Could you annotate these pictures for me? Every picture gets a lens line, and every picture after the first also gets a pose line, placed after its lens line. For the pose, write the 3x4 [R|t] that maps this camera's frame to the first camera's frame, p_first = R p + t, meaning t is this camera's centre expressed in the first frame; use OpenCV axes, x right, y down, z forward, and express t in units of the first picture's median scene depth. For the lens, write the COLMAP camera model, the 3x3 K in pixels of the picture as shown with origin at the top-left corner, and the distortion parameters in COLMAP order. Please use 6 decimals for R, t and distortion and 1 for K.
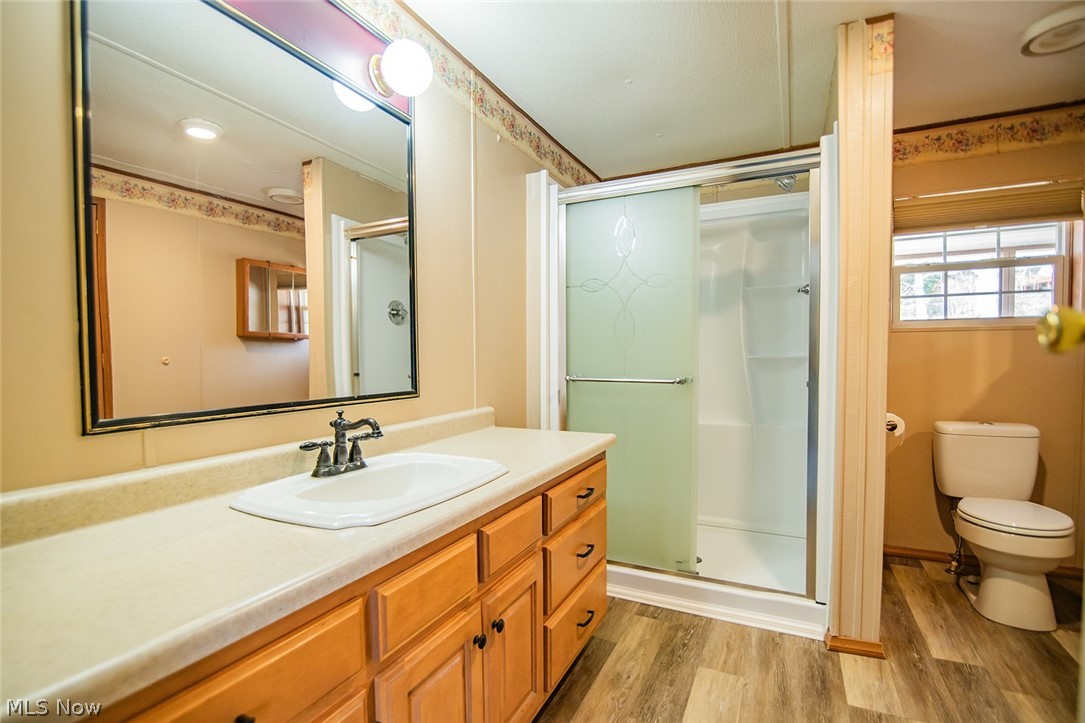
lens RADIAL K [[500.5, 0, 541.8], [0, 500.5, 375.4], [0, 0, 1]] dist [-0.016939, 0.000888]
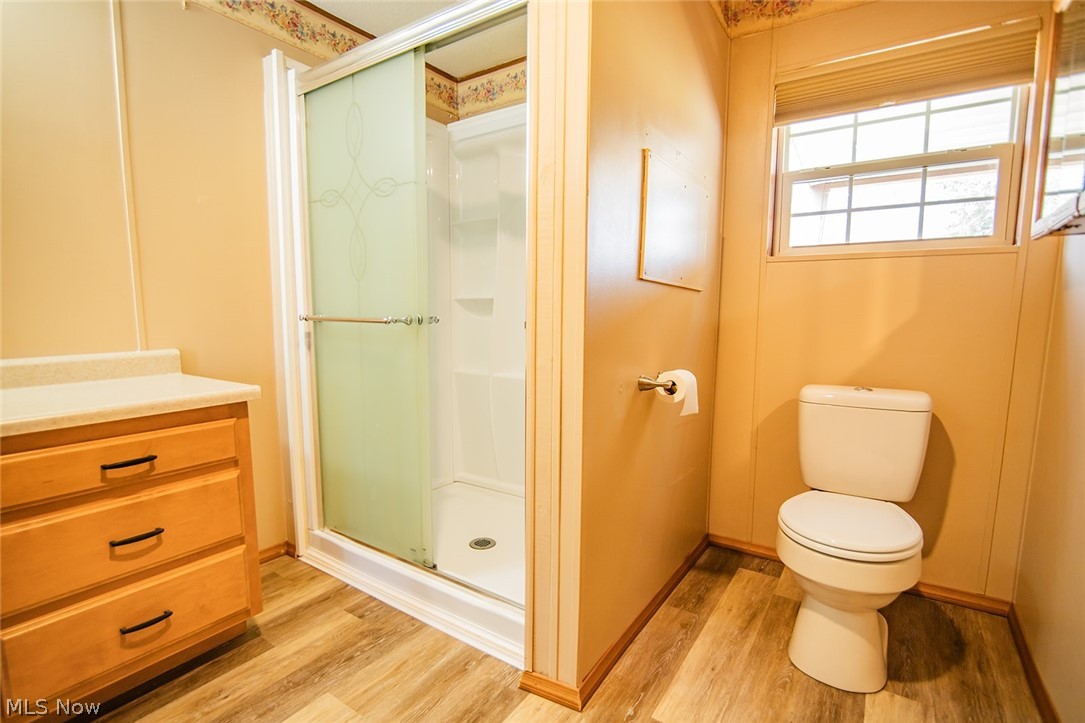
lens RADIAL K [[506.3, 0, 540.7], [0, 506.3, 374.6], [0, 0, 1]] dist [-0.020414, 0.000667]
pose [[0.992410, 0.025662, -0.120264, 0.581104], [-0.015222, 0.996097, 0.086941, 0.023205], [0.122026, -0.084451, 0.988928, 0.259800]]
